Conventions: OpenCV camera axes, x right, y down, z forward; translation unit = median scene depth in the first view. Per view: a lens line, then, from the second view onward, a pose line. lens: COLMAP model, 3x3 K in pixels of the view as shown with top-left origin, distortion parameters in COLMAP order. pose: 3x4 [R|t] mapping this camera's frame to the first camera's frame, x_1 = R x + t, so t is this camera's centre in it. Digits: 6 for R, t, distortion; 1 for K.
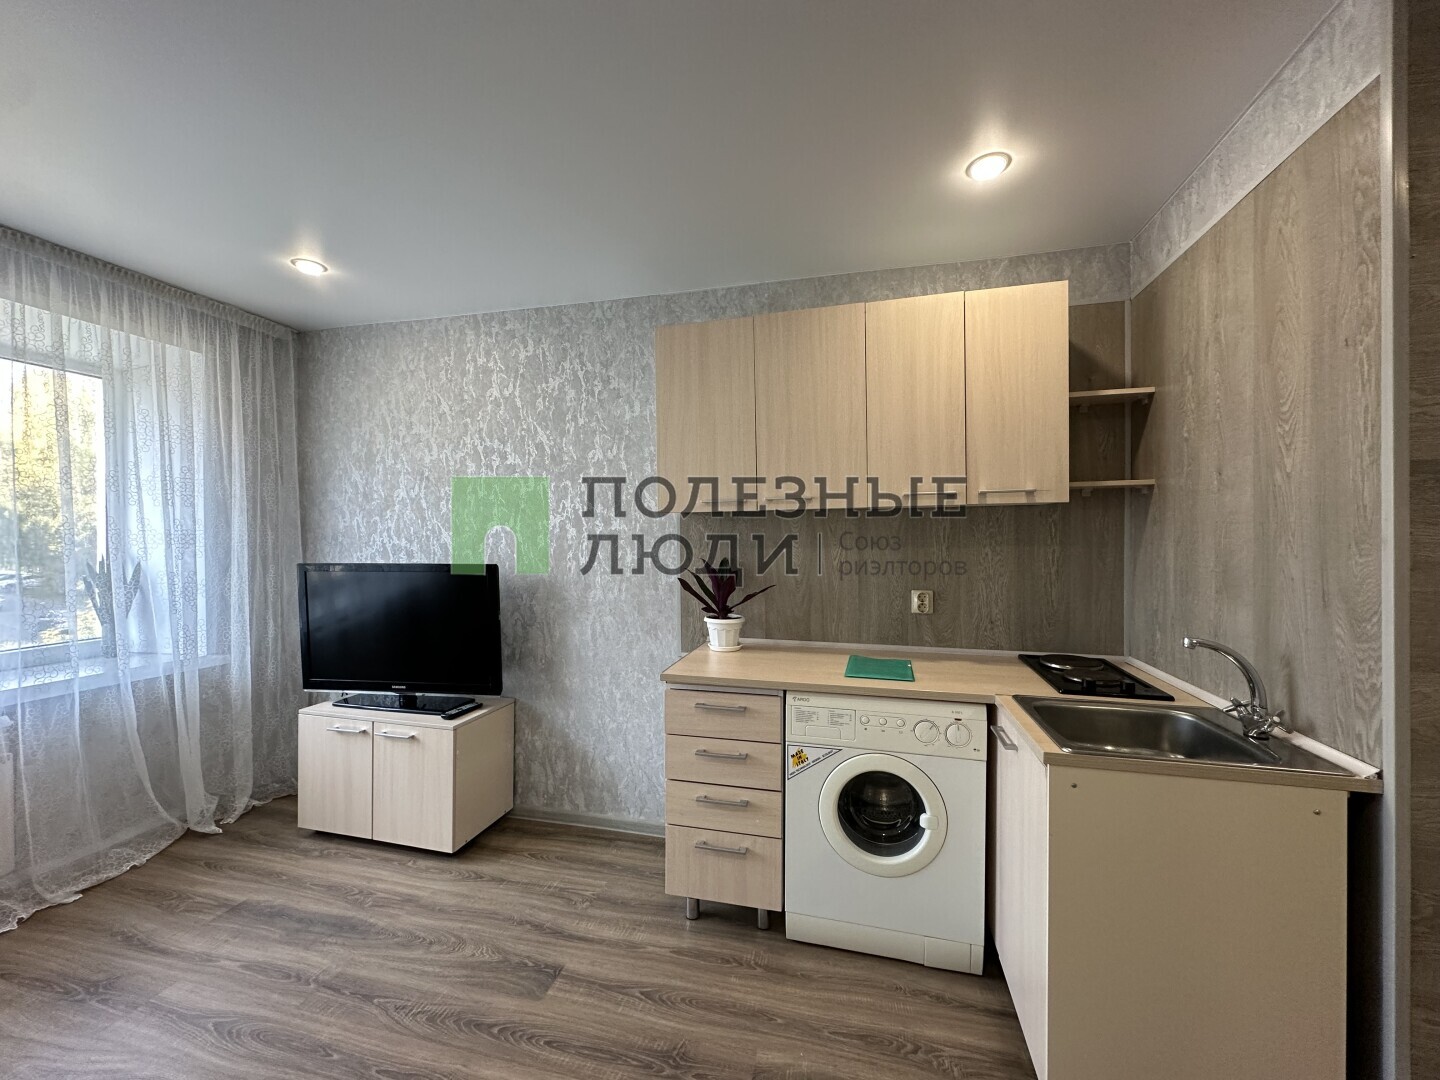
lens RADIAL K [[573.1, 0, 720.0], [0, 573.1, 540.0], [0, 0, 1]] dist [-0.003443, 0.000631]
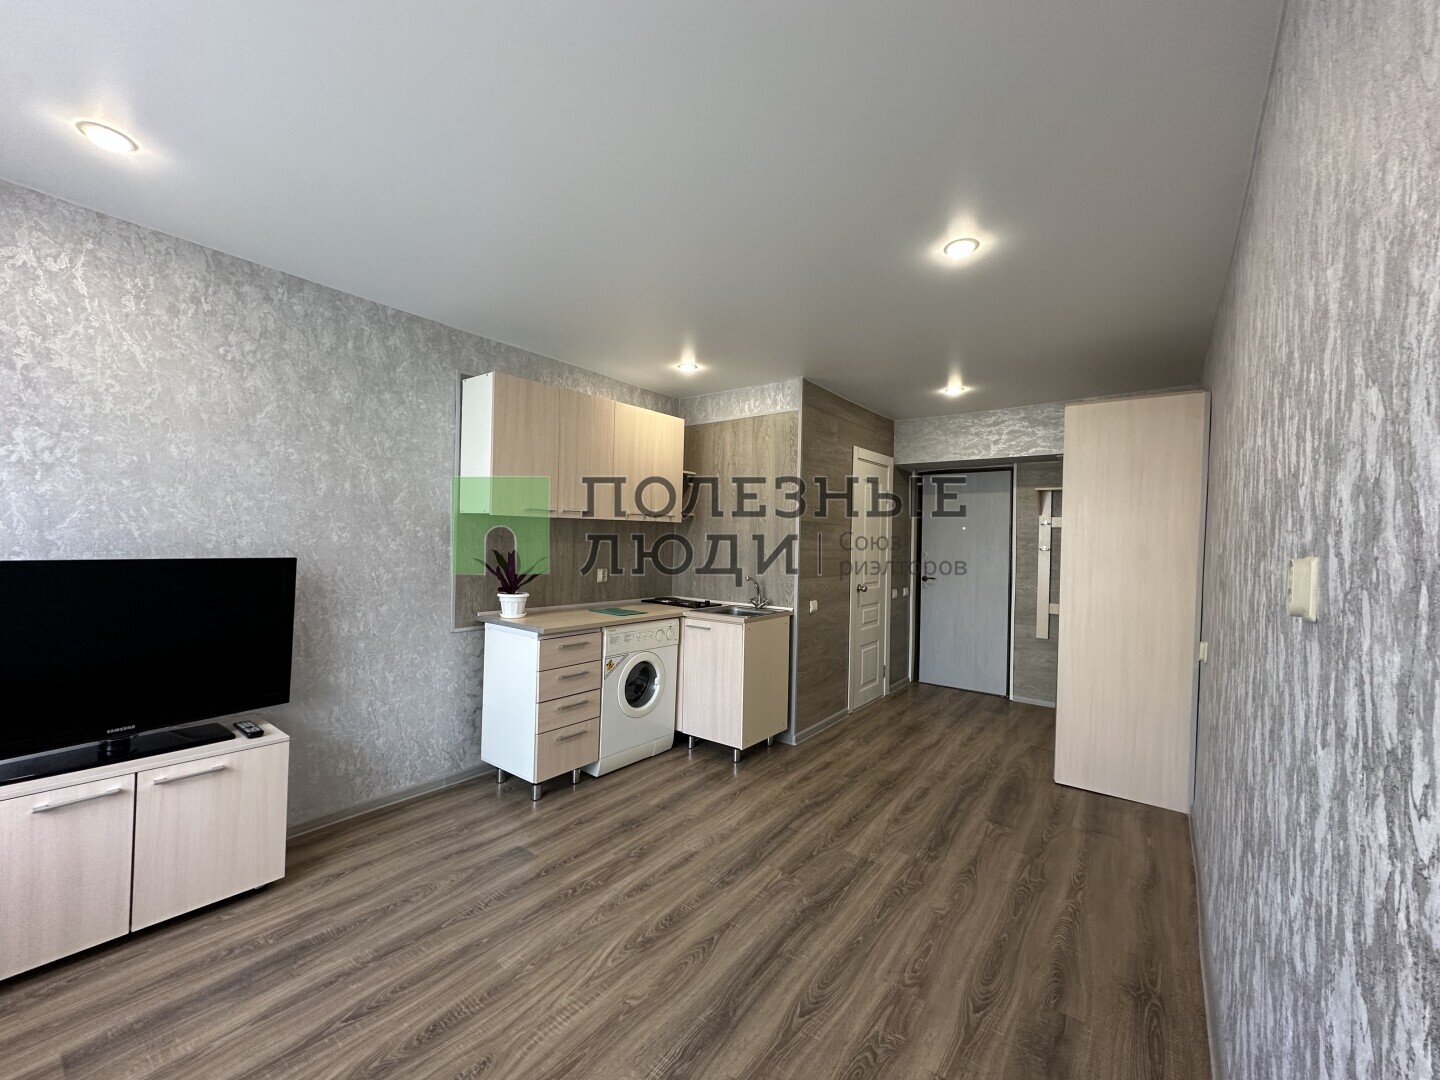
lens RADIAL K [[573.1, 0, 720.0], [0, 573.1, 540.0], [0, 0, 1]] dist [-0.003443, 0.000631]
pose [[0.392618, 0.012279, 0.919620, -1.051232], [-0.019698, 0.999794, -0.004940, 0.005384], [-0.919491, -0.016175, 0.392779, 0.020199]]
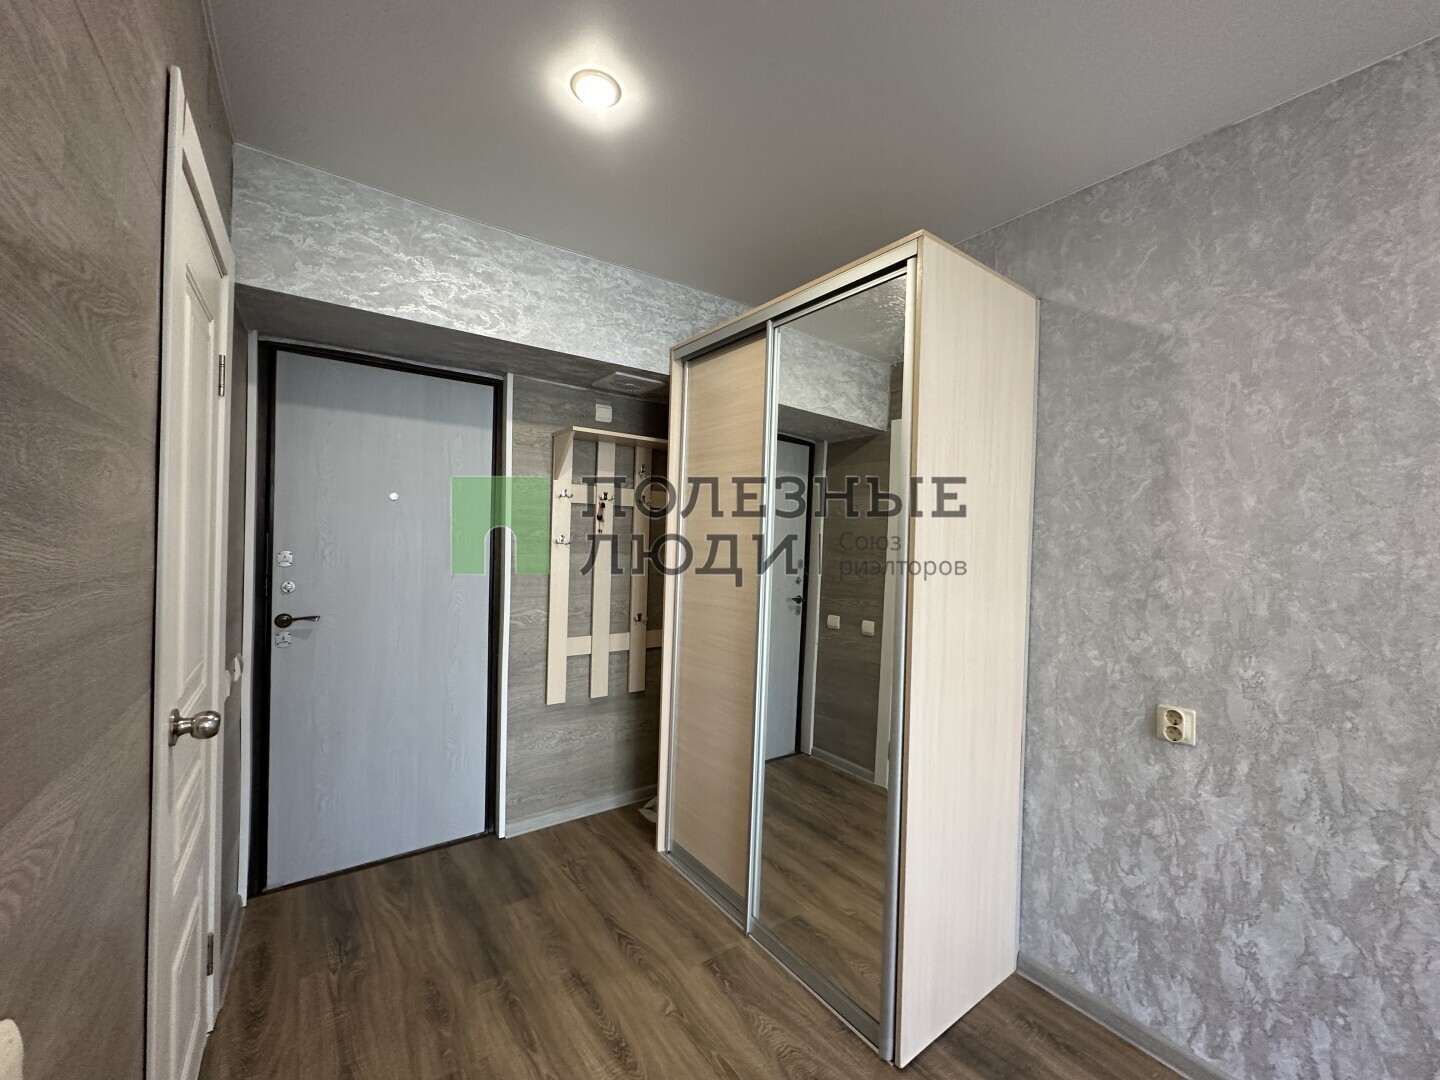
lens RADIAL K [[573.1, 0, 720.0], [0, 573.1, 540.0], [0, 0, 1]] dist [-0.003443, 0.000631]
pose [[-0.770021, -0.016510, 0.637804, 0.317764], [-0.017781, 0.999832, 0.004414, -0.009257], [-0.637770, -0.007942, -0.770186, 0.422893]]
